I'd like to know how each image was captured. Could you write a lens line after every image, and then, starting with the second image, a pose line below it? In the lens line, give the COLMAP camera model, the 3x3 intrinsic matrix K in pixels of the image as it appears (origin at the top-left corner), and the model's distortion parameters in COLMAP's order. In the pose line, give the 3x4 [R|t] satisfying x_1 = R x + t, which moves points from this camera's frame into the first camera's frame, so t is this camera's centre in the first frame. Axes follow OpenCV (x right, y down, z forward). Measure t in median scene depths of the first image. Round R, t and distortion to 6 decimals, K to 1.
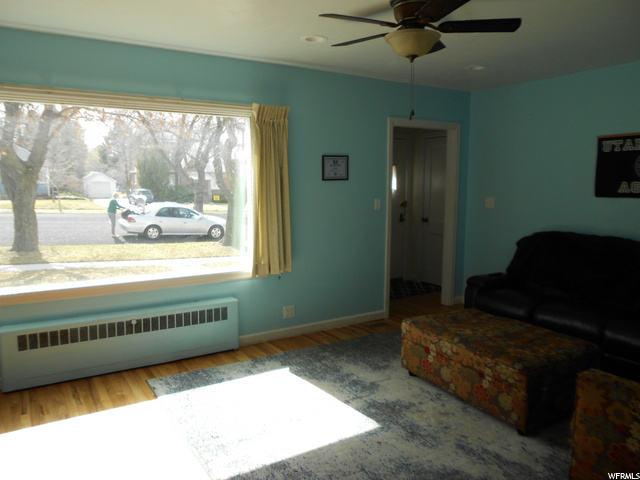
lens RADIAL K [[496.2, 0, 320.0], [0, 496.2, 240.0], [0, 0, 1]] dist [-0.013150, -0.006203]
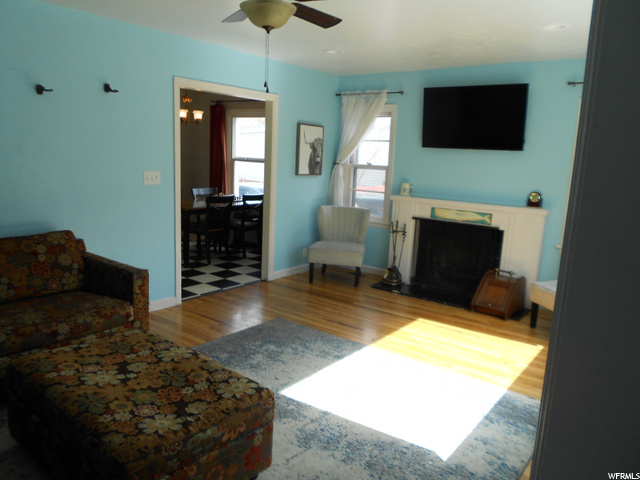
lens RADIAL K [[496.2, 0, 320.0], [0, 496.2, 240.0], [0, 0, 1]] dist [-0.013150, -0.006203]
pose [[-0.941236, 0.004434, -0.337721, 0.323441], [-0.100450, 0.950993, 0.292442, -0.195372], [0.322467, 0.309181, -0.894663, 1.536793]]
